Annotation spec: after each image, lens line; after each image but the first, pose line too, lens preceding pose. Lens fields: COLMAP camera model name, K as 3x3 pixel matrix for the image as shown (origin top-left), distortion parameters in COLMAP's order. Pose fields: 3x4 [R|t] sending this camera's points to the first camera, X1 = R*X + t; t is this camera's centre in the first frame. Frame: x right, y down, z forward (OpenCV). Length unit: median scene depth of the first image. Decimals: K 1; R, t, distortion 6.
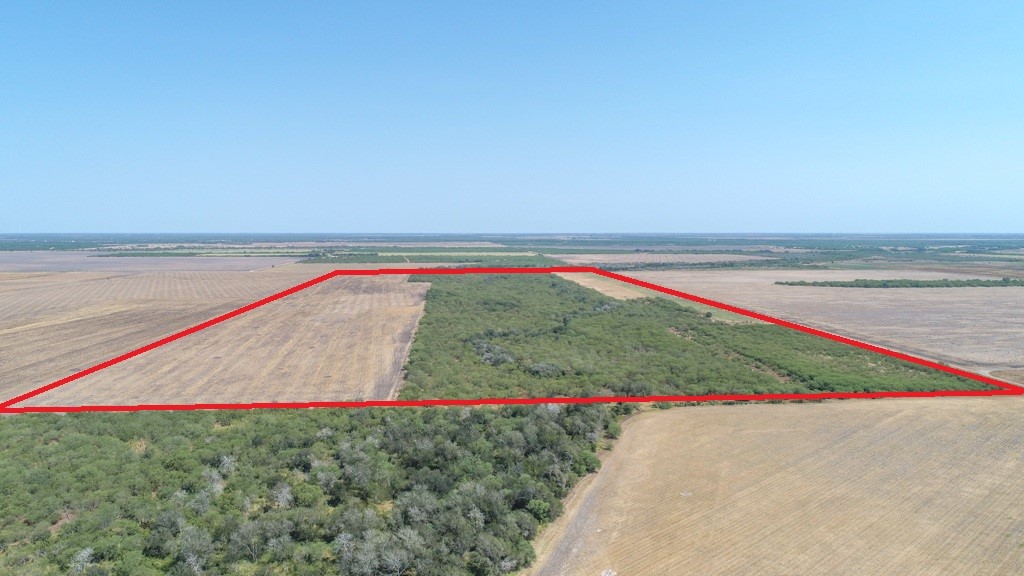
lens RADIAL K [[695.9, 0, 512.0], [0, 695.9, 288.0], [0, 0, 1]] dist [0.009389, 0.000326]
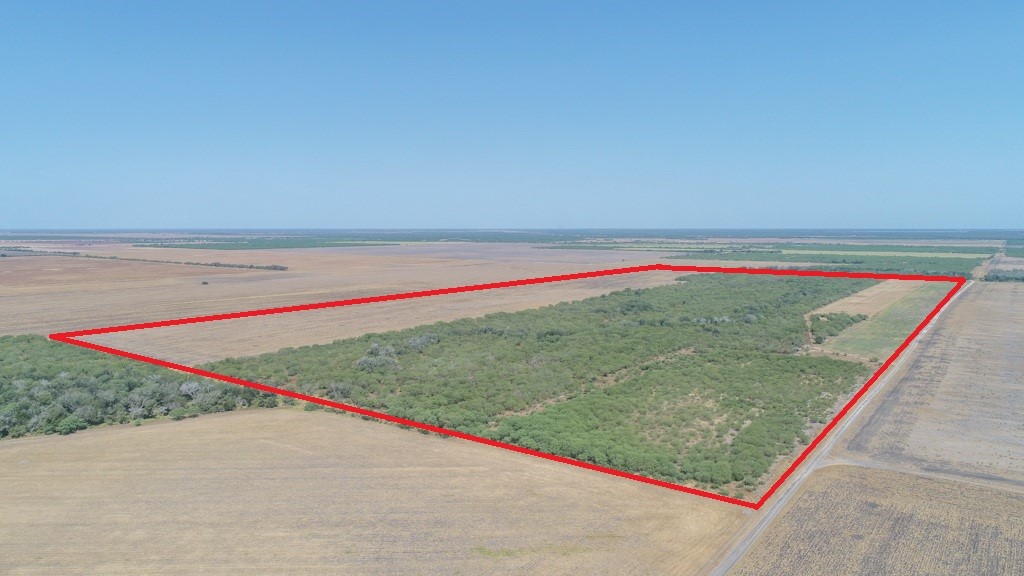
lens RADIAL K [[695.9, 0, 512.0], [0, 695.9, 288.0], [0, 0, 1]] dist [0.009389, 0.000326]
pose [[0.745564, 0.056290, -0.664052, 0.351290], [-0.052150, 0.998299, 0.026071, -0.012104], [0.664390, 0.015192, 0.747231, 0.151621]]
